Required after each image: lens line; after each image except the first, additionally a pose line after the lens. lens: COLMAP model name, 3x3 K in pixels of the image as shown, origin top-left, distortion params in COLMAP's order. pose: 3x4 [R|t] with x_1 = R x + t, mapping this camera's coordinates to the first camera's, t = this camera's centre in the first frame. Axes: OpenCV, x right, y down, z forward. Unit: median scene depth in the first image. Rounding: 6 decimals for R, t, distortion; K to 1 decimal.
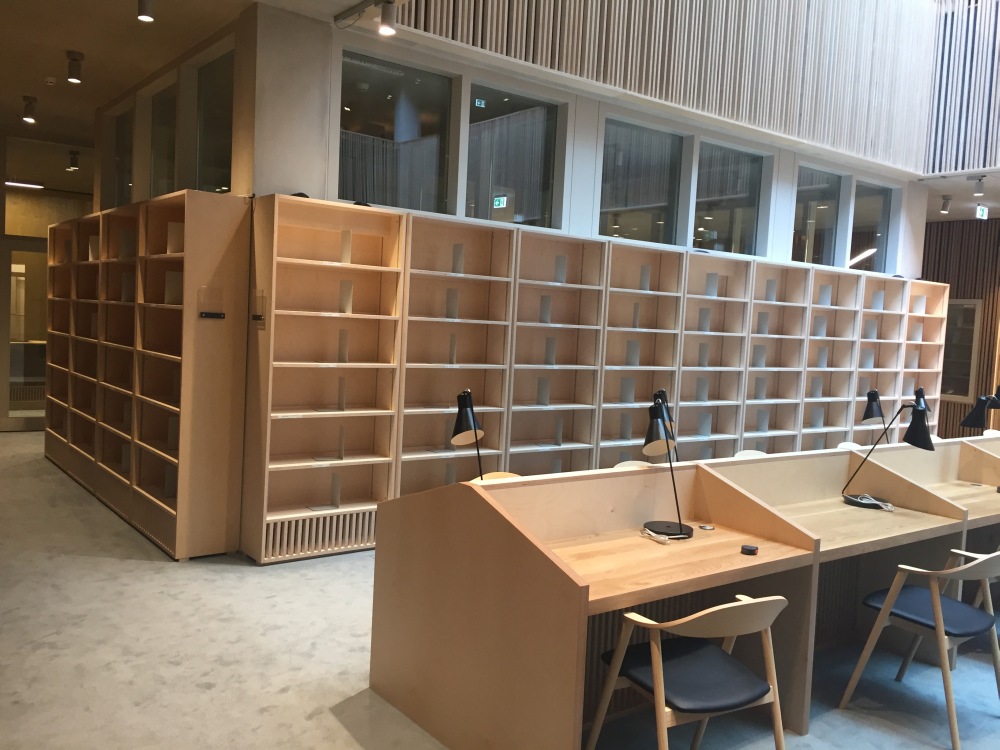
lens RADIAL K [[841.8, 0, 501.5], [0, 841.8, 368.8], [0, 0, 1]] dist [0.094086, -0.141402]
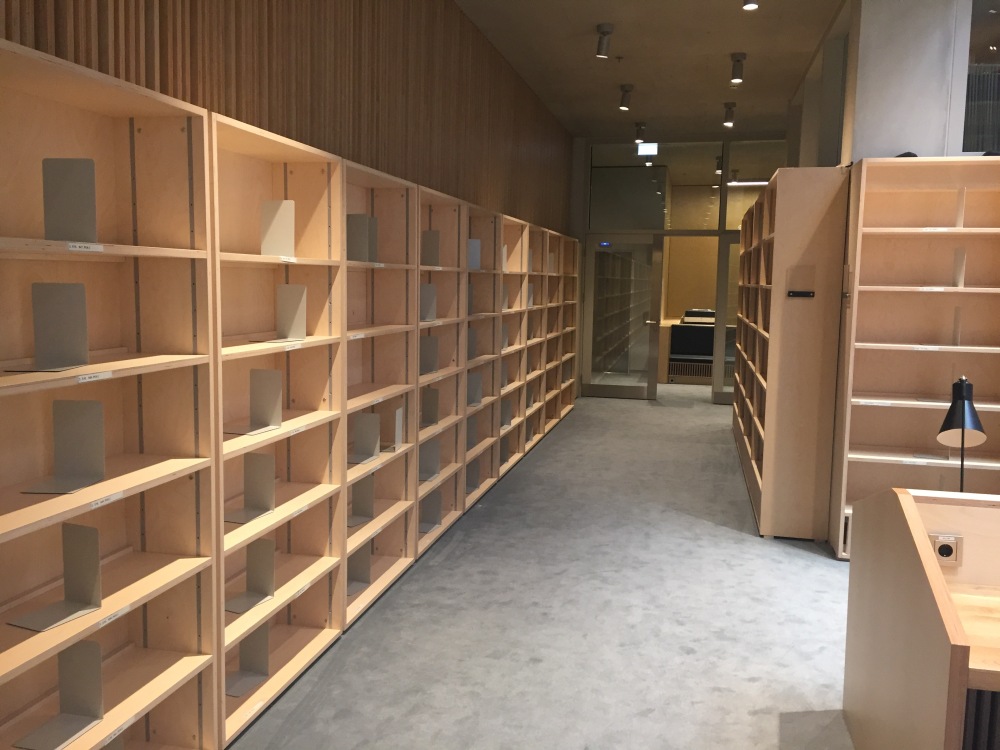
lens RADIAL K [[841.8, 0, 501.5], [0, 841.8, 368.8], [0, 0, 1]] dist [0.094086, -0.141402]
pose [[0.634722, 0.040294, -0.771690, 0.240375], [-0.028556, 0.999181, 0.028685, 0.005403], [0.772213, 0.003829, 0.635352, 0.136697]]
